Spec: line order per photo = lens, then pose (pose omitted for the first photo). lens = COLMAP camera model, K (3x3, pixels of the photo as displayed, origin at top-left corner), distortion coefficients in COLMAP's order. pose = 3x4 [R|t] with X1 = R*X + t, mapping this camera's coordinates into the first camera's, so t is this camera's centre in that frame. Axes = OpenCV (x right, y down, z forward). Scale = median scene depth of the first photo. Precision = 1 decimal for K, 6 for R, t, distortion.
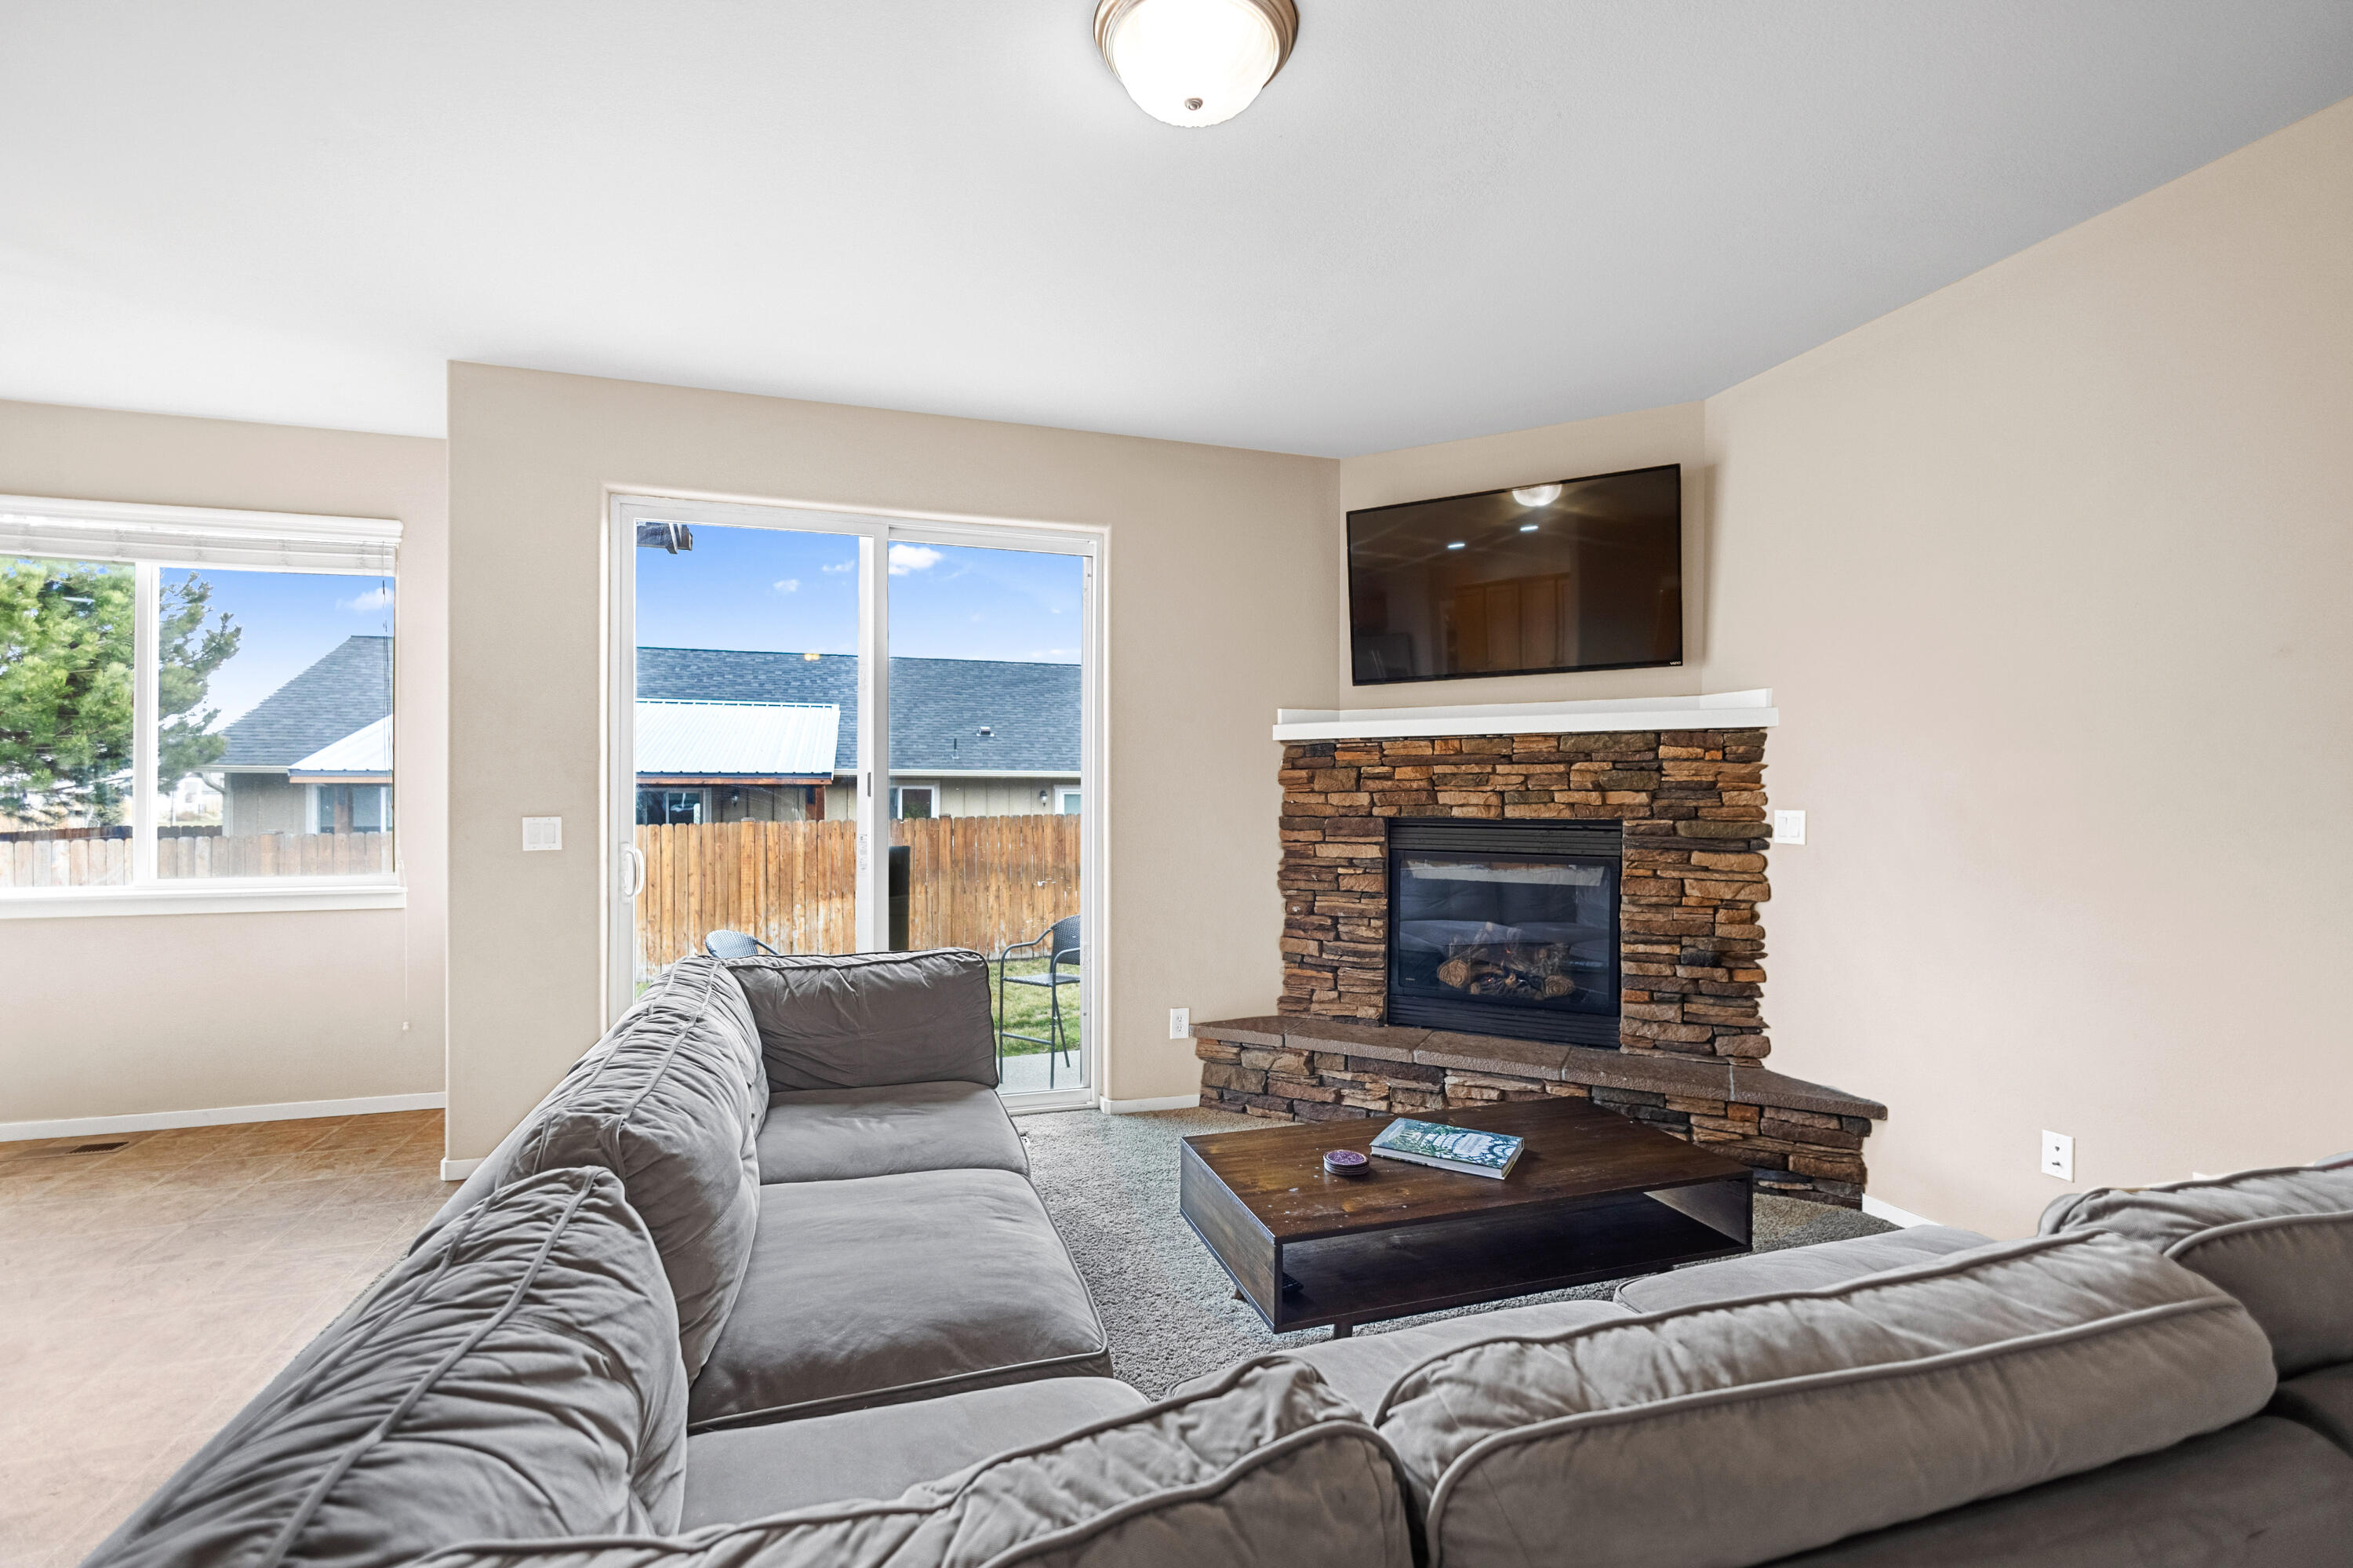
lens RADIAL K [[996.6, 0, 1179.1], [0, 996.6, 800.7], [0, 0, 1]] dist [-0.000882, 0.000118]
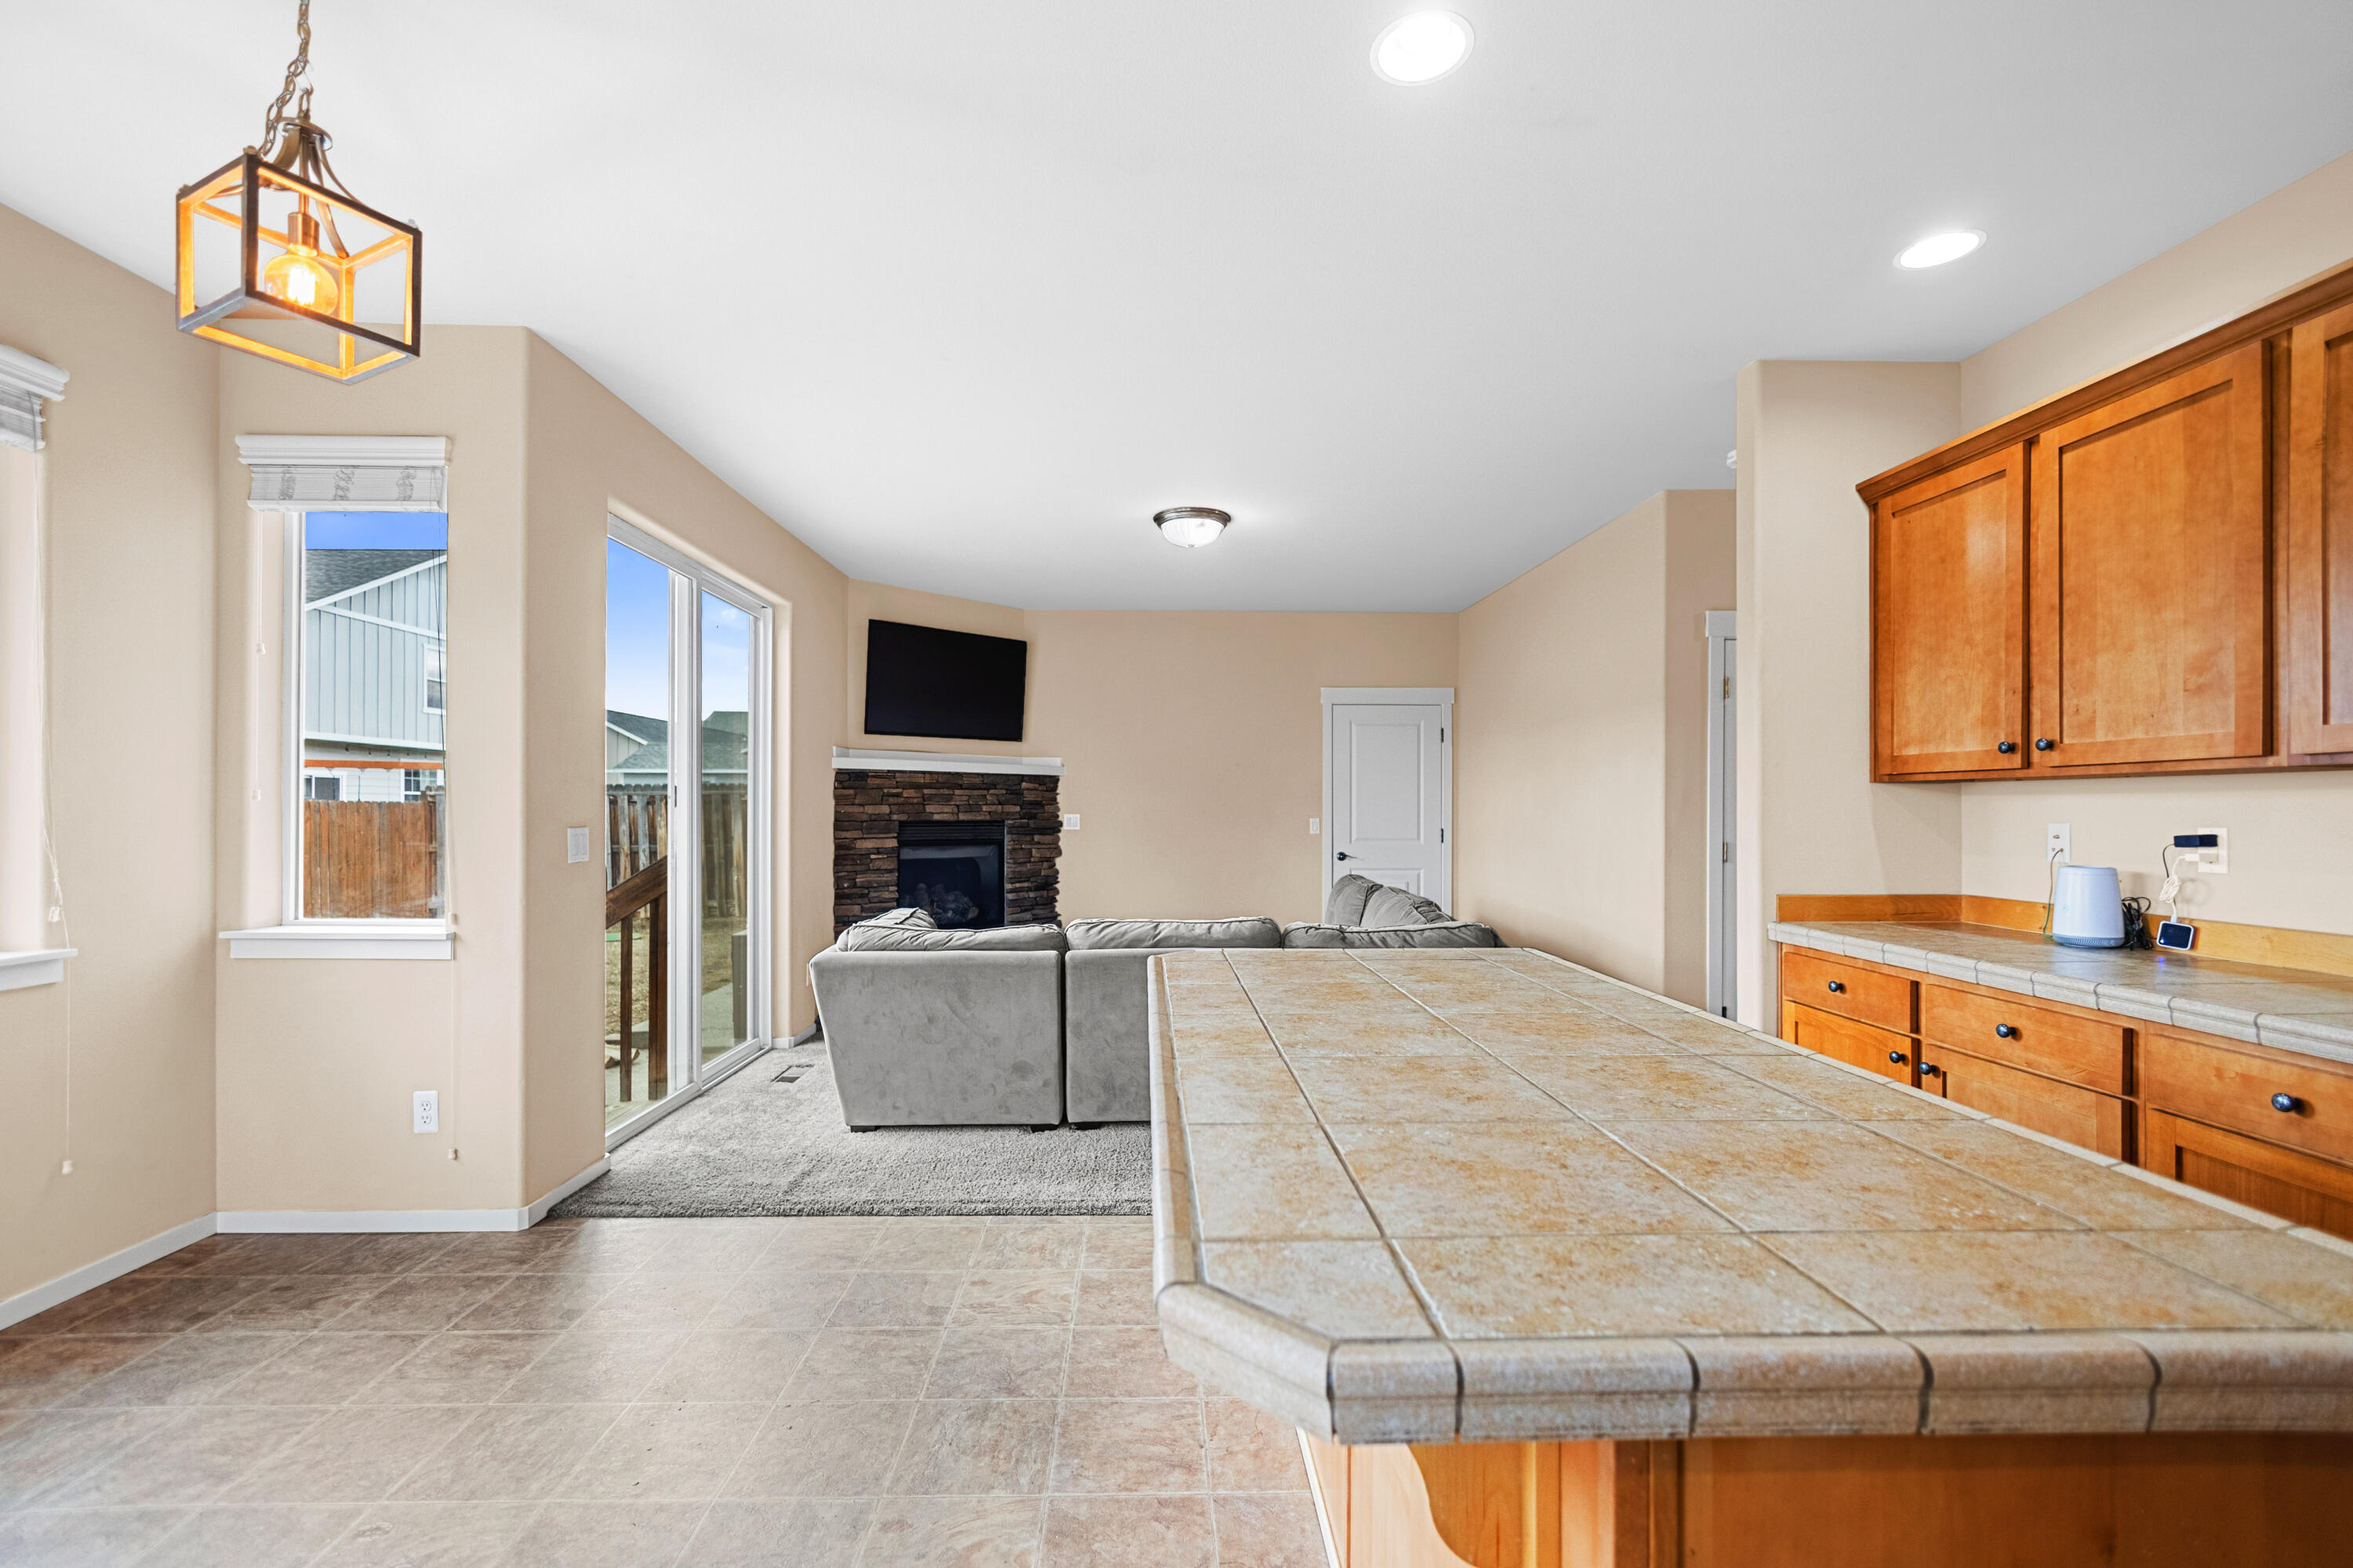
lens RADIAL K [[996.6, 0, 1179.1], [0, 996.6, 800.7], [0, 0, 1]] dist [-0.000882, 0.000118]
pose [[0.268427, 0.008096, 0.963266, -1.203245], [0.003750, 0.999948, -0.009450, 0.001326], [-0.963293, 0.006148, 0.268382, 0.148413]]
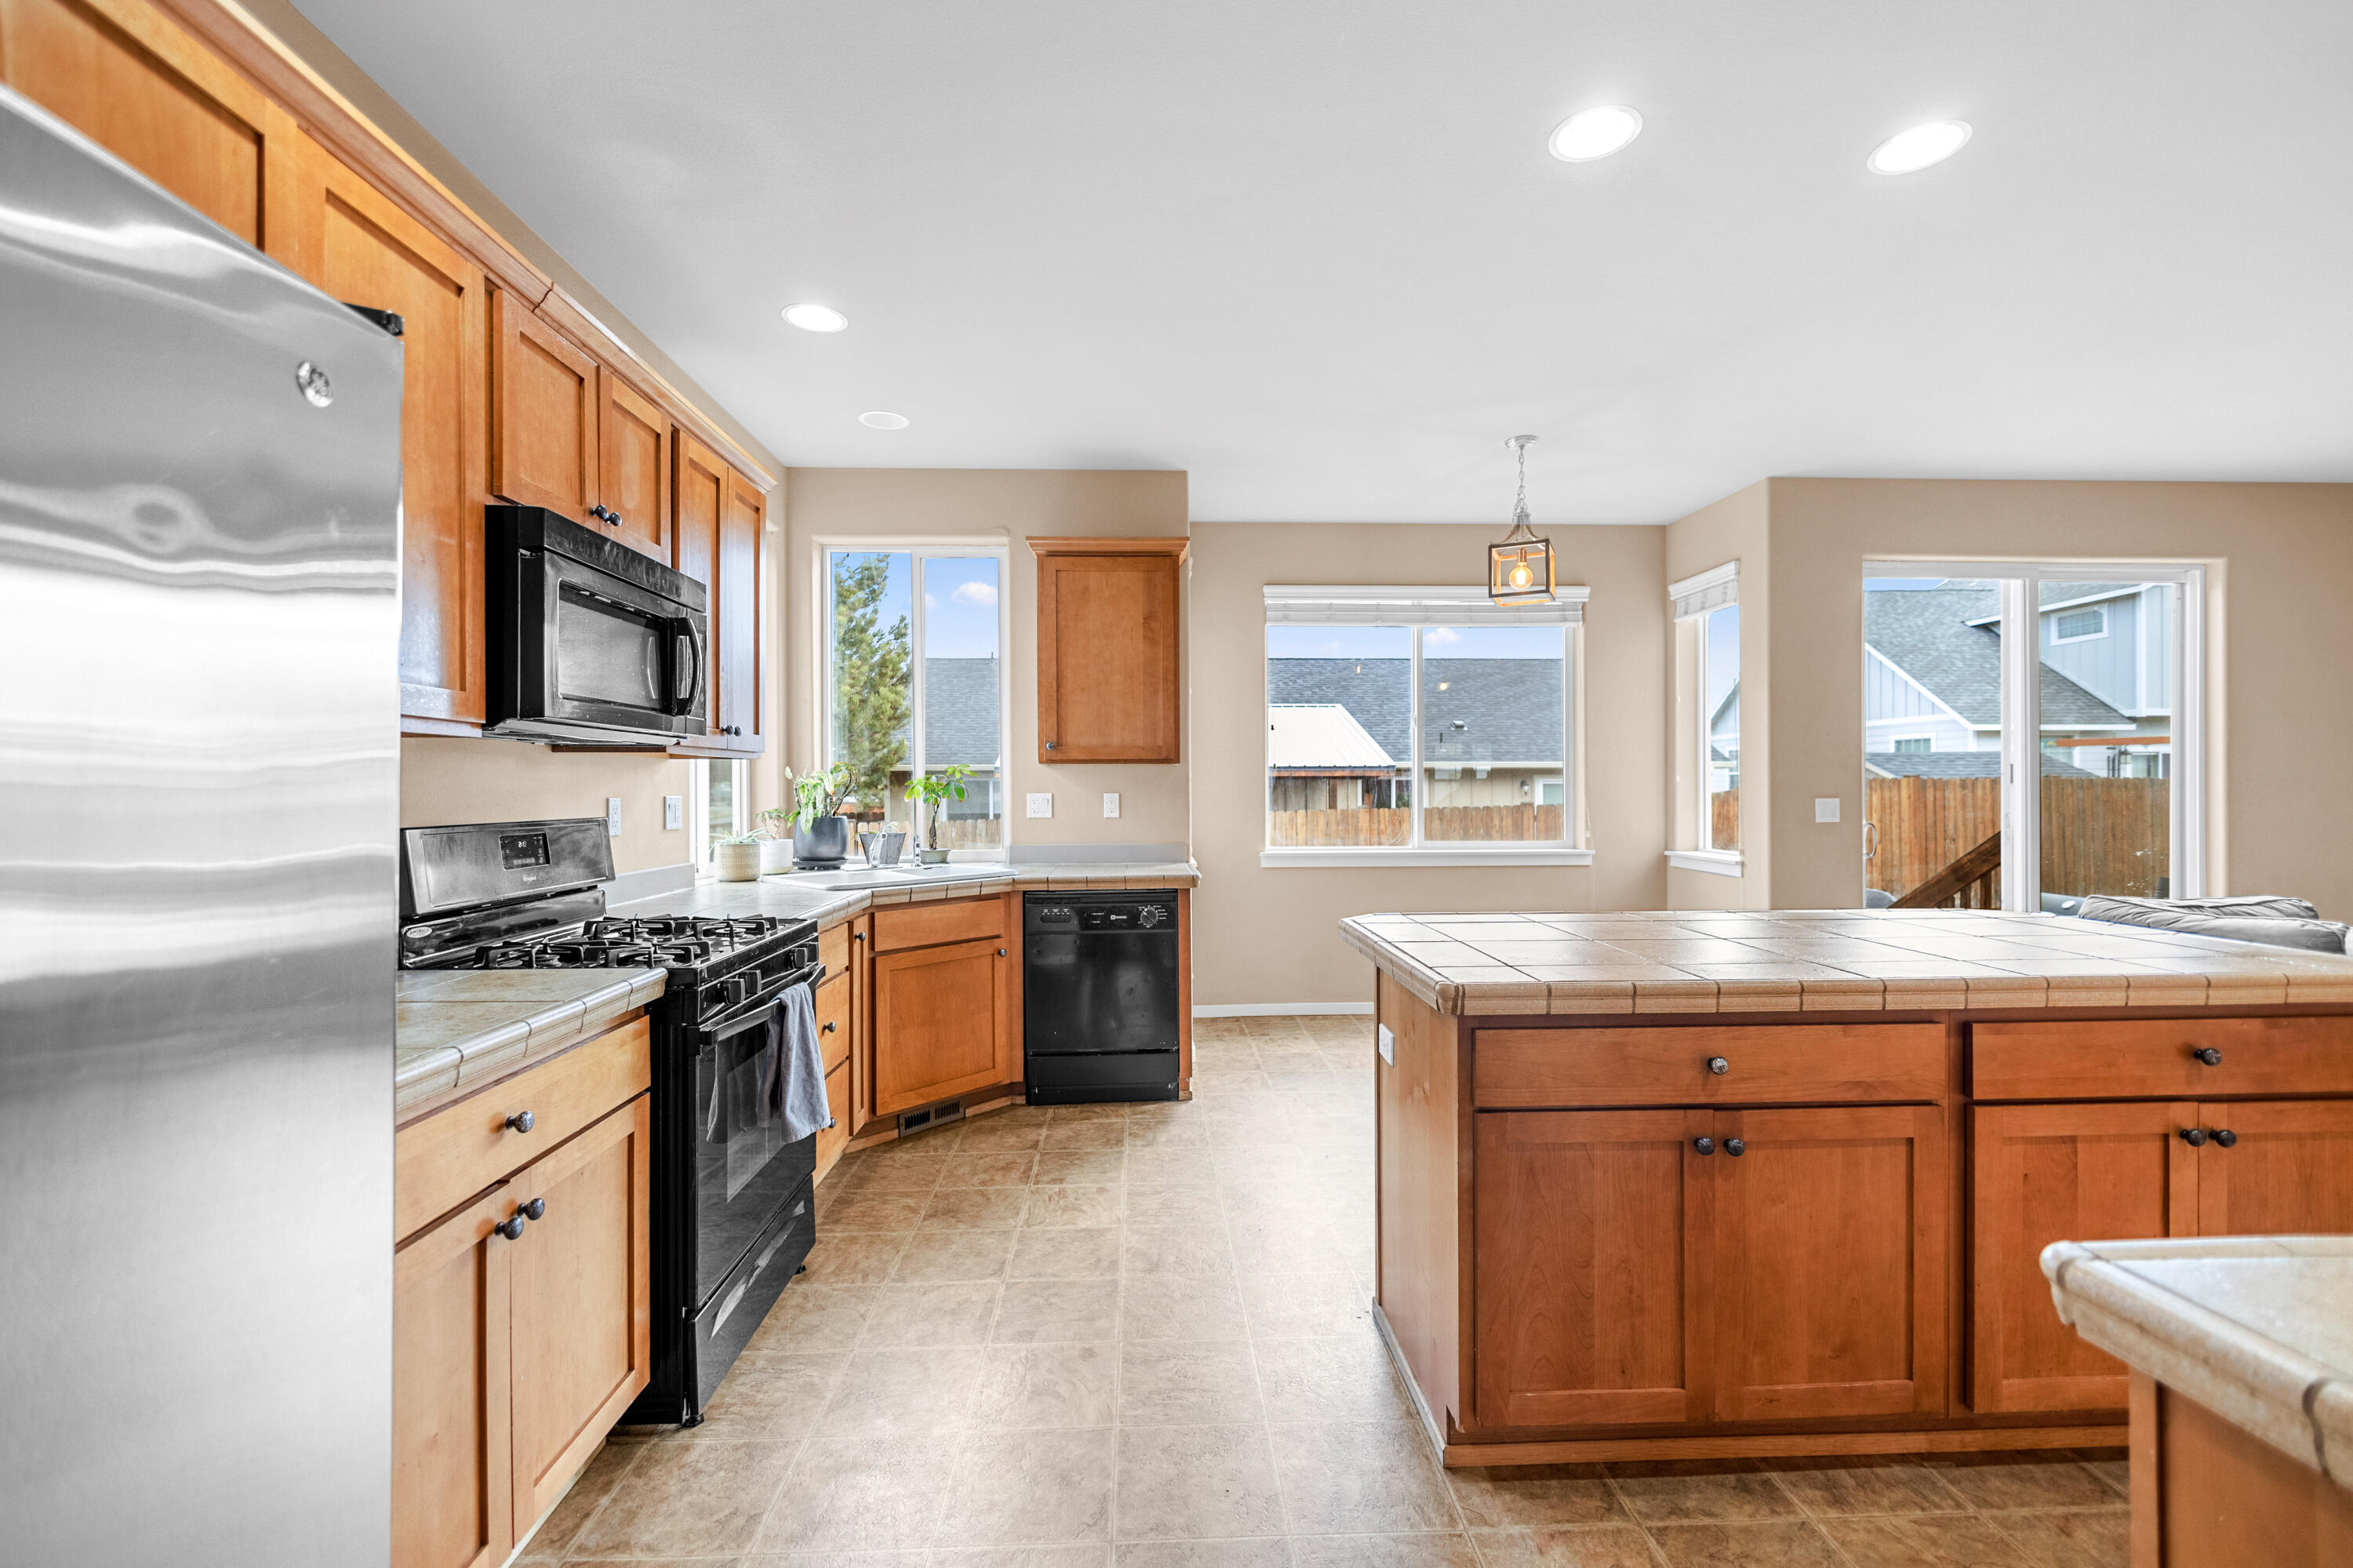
lens RADIAL K [[1005.5, 0, 1173.9], [0, 1005.5, 790.7], [0, 0, 1]] dist [-0.000339, 0.000096]
pose [[0.967889, -0.003589, -0.251352, -0.992910], [0.003227, 0.999993, -0.001851, 0.004926], [0.251357, 0.000981, 0.967894, -0.501883]]
